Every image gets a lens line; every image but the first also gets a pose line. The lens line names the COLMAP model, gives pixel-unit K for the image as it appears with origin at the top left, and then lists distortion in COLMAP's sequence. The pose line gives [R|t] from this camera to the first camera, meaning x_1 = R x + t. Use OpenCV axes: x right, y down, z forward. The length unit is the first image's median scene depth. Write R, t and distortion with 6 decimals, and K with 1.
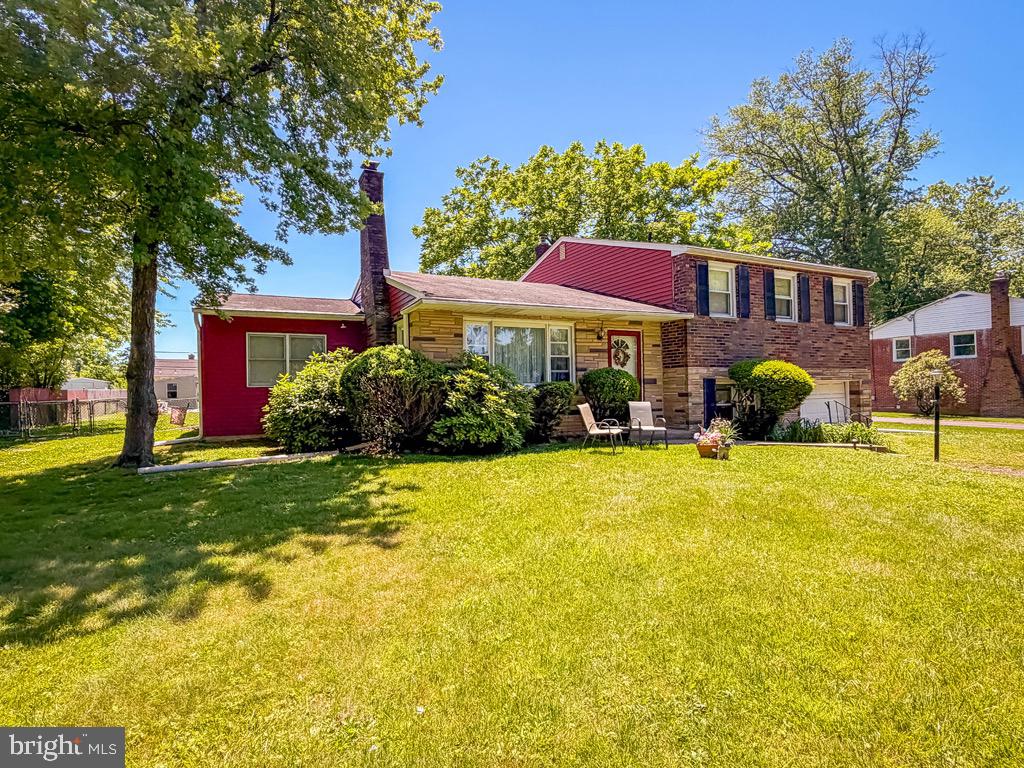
lens RADIAL K [[549.7, 0, 478.6], [0, 549.7, 379.6], [0, 0, 1]] dist [0.000214, -0.001980]
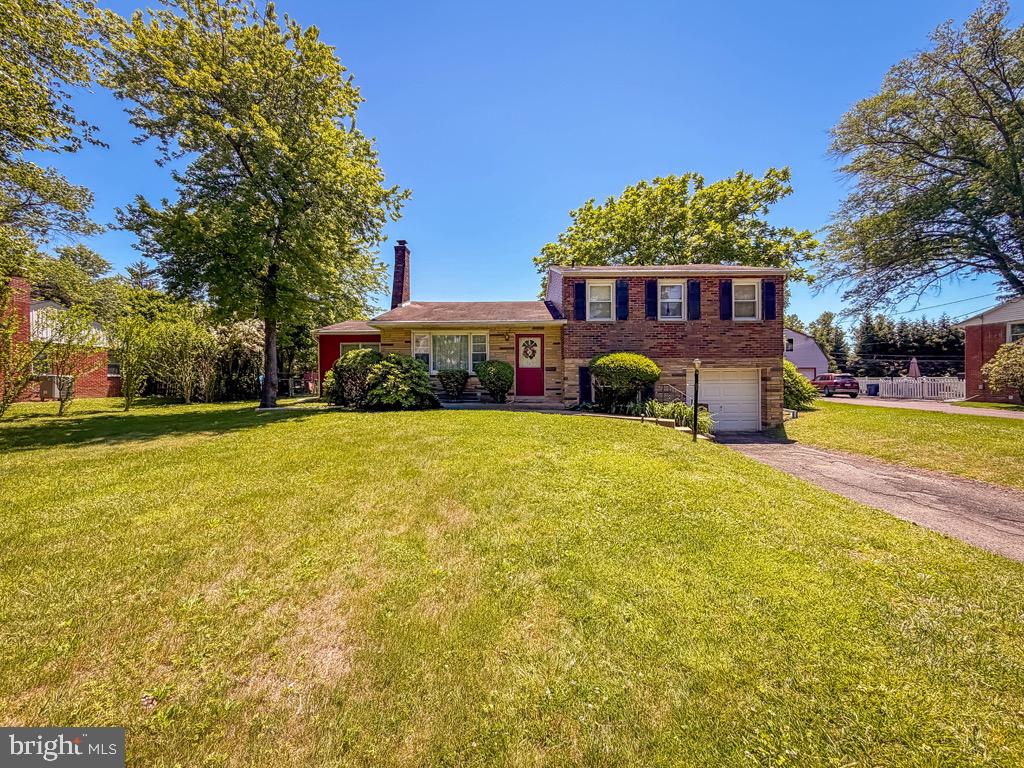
lens RADIAL K [[414.5, 0, 499.7], [0, 414.5, 375.3], [0, 0, 1]] dist [-0.001832, -0.000227]
pose [[0.883294, 0.007053, -0.468767, 0.720786], [0.000678, 0.999867, 0.016322, 0.002450], [0.468820, -0.014734, 0.883171, -0.003940]]
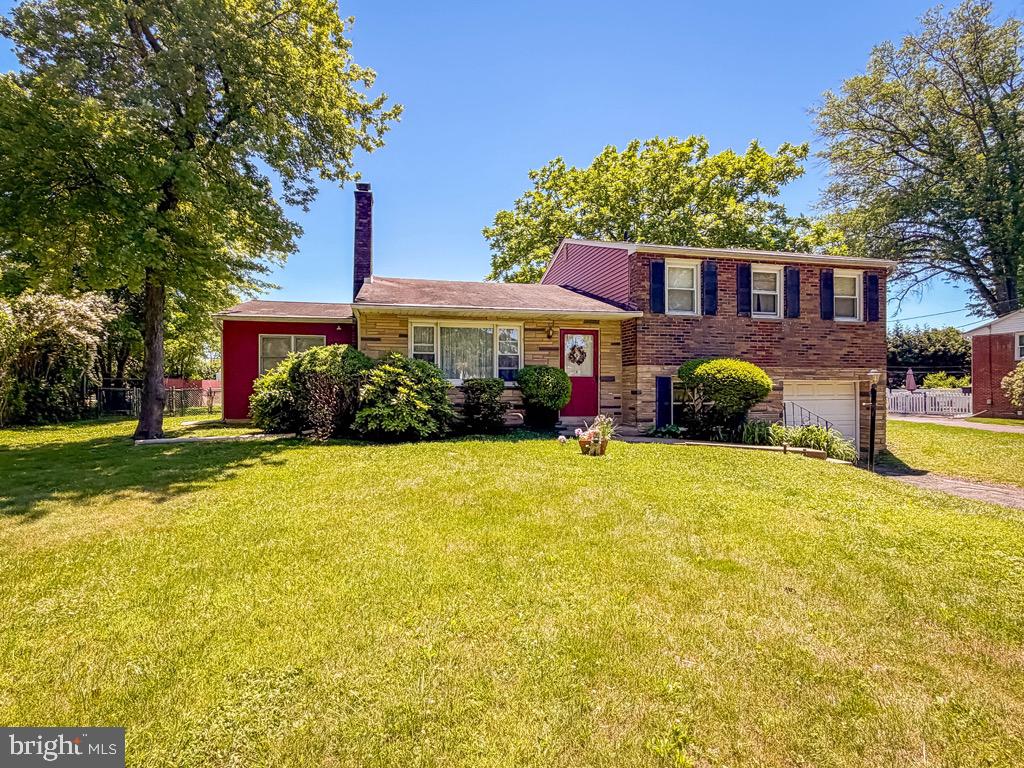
lens RADIAL K [[529.7, 0, 490.4], [0, 529.7, 381.7], [0, 0, 1]] dist [-0.002309, -0.000564]
pose [[0.968790, 0.014167, -0.247479, 0.356969], [-0.011171, 0.999846, 0.013510, -0.002414], [0.247632, -0.010323, 0.968799, -0.007044]]
